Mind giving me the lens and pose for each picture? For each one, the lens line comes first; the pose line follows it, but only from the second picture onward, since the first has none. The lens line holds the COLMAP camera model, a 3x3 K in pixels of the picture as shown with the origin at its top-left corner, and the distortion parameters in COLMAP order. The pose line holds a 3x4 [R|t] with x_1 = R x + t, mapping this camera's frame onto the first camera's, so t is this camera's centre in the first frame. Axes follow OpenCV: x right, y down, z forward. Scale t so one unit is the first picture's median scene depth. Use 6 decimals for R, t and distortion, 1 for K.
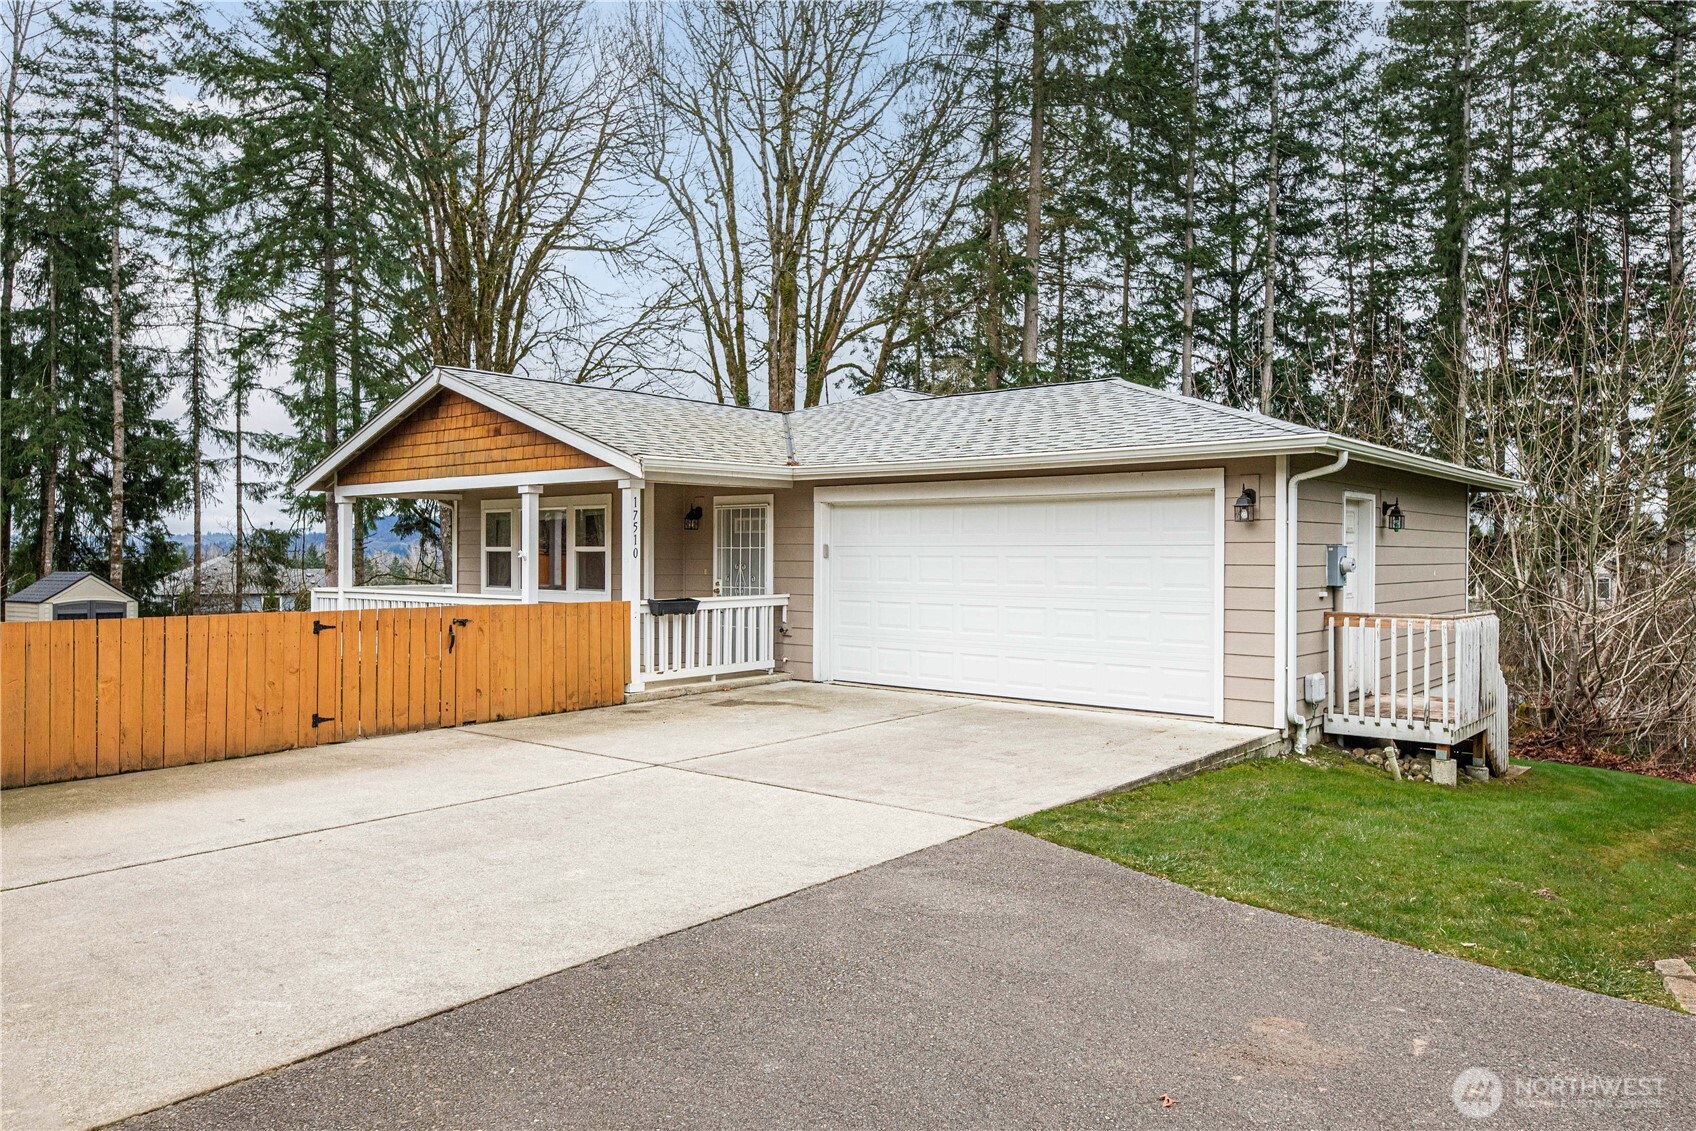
lens RADIAL K [[1102.5, 0, 860.1], [0, 1102.5, 569.2], [0, 0, 1]] dist [0.003996, 0.002148]
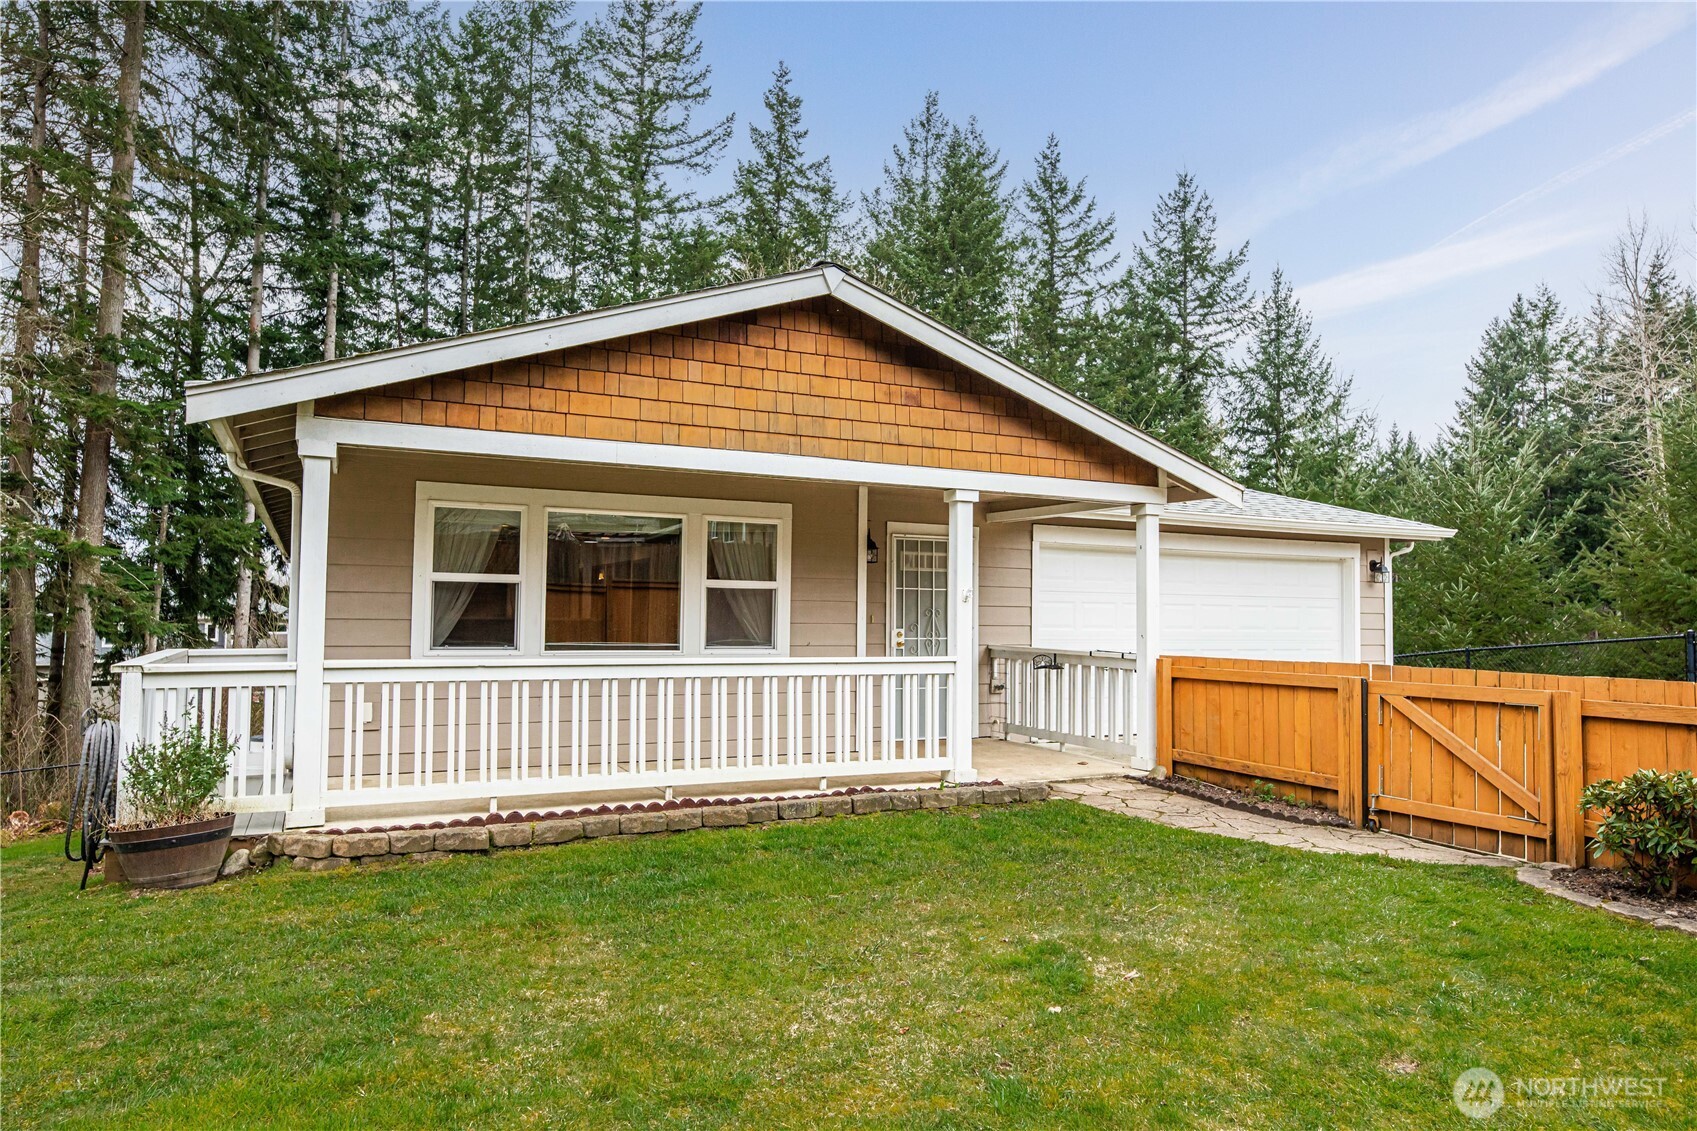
lens RADIAL K [[1103.2, 0, 834.9], [0, 1103.2, 537.8], [0, 0, 1]] dist [0.003996, 0.002148]
pose [[0.416235, 0.067434, 0.906753, -0.306906], [0.001864, 0.997181, -0.075014, 0.001150], [-0.909255, 0.032913, 0.414936, 0.258273]]
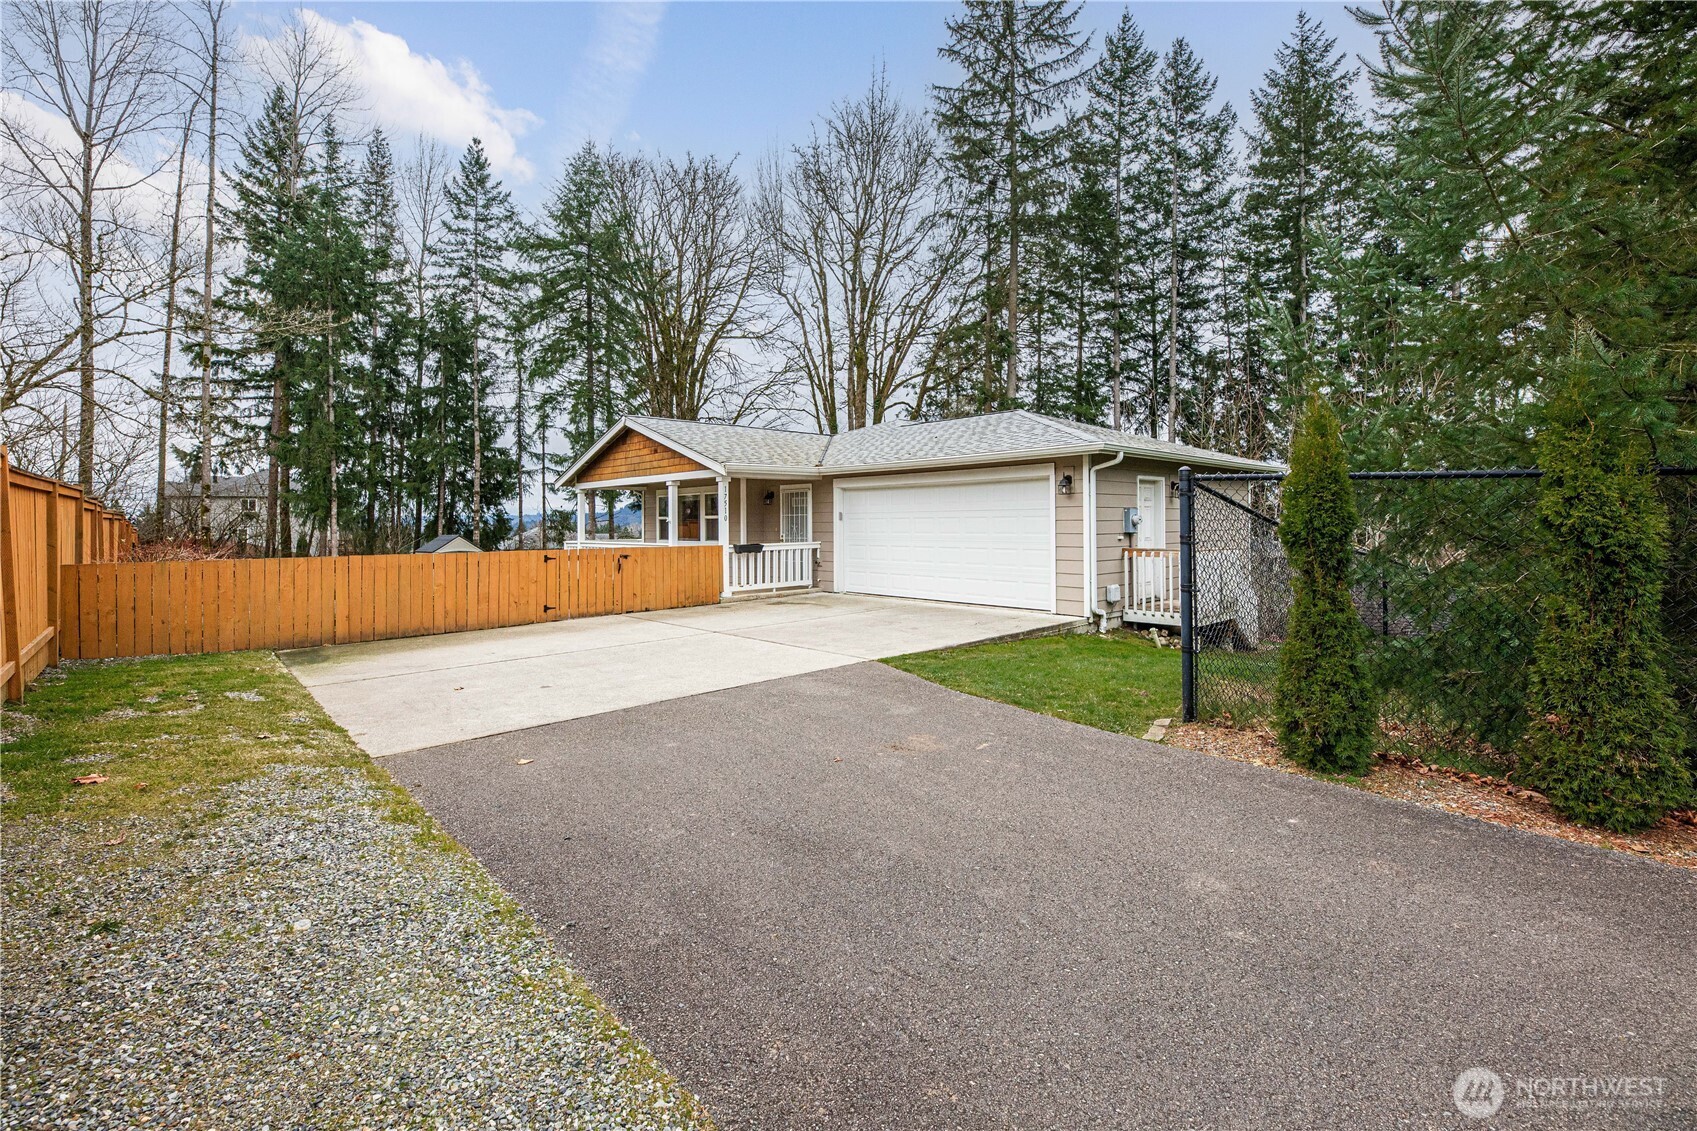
lens RADIAL K [[703.7, 0, 838.9], [0, 703.7, 521.1], [0, 0, 1]] dist [-0.001212, -0.002719]
pose [[0.991919, -0.011101, -0.126387, 0.034766], [0.009104, 0.999825, -0.016366, 0.003035], [0.126546, 0.015083, 0.991846, -0.027395]]
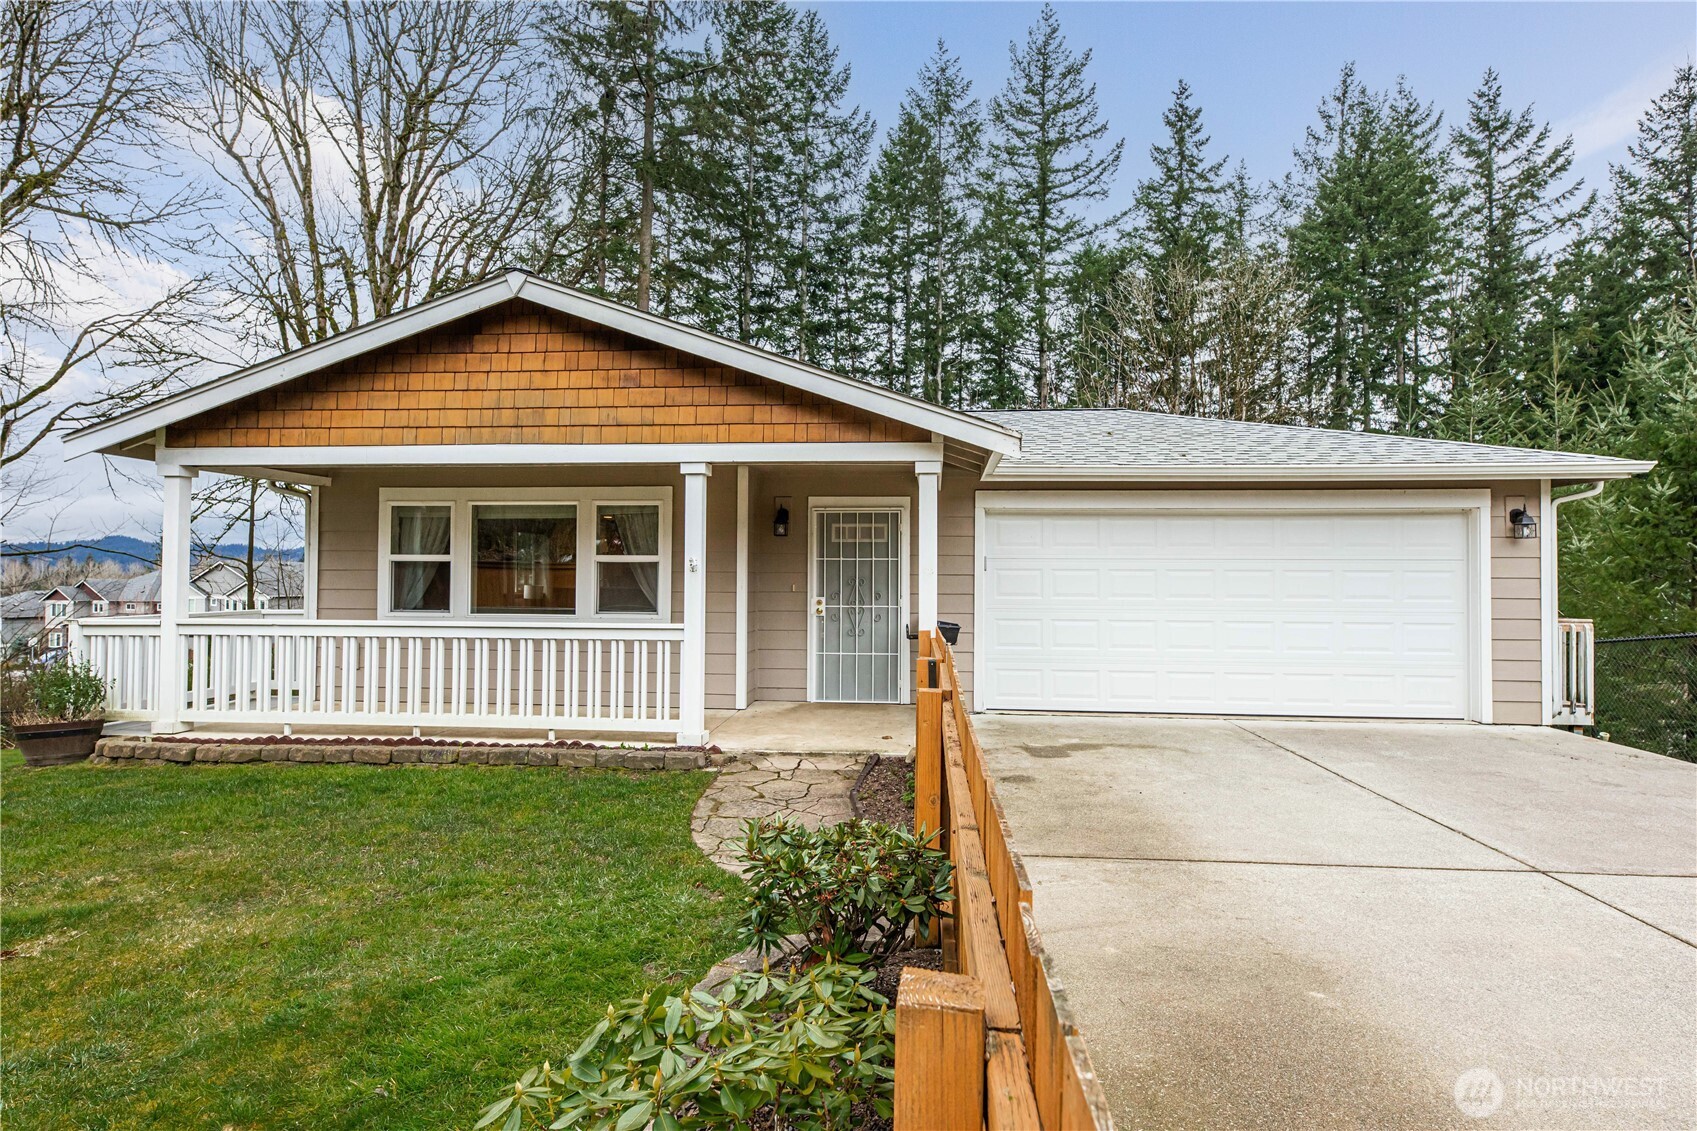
lens RADIAL K [[865.1, 0, 836.3], [0, 865.1, 560.4], [0, 0, 1]] dist [0.006302, -0.001624]
pose [[0.832188, 0.014315, 0.554309, -0.171856], [0.003944, 0.999489, -0.031733, 0.000847], [-0.554480, 0.028594, 0.831706, 0.163147]]
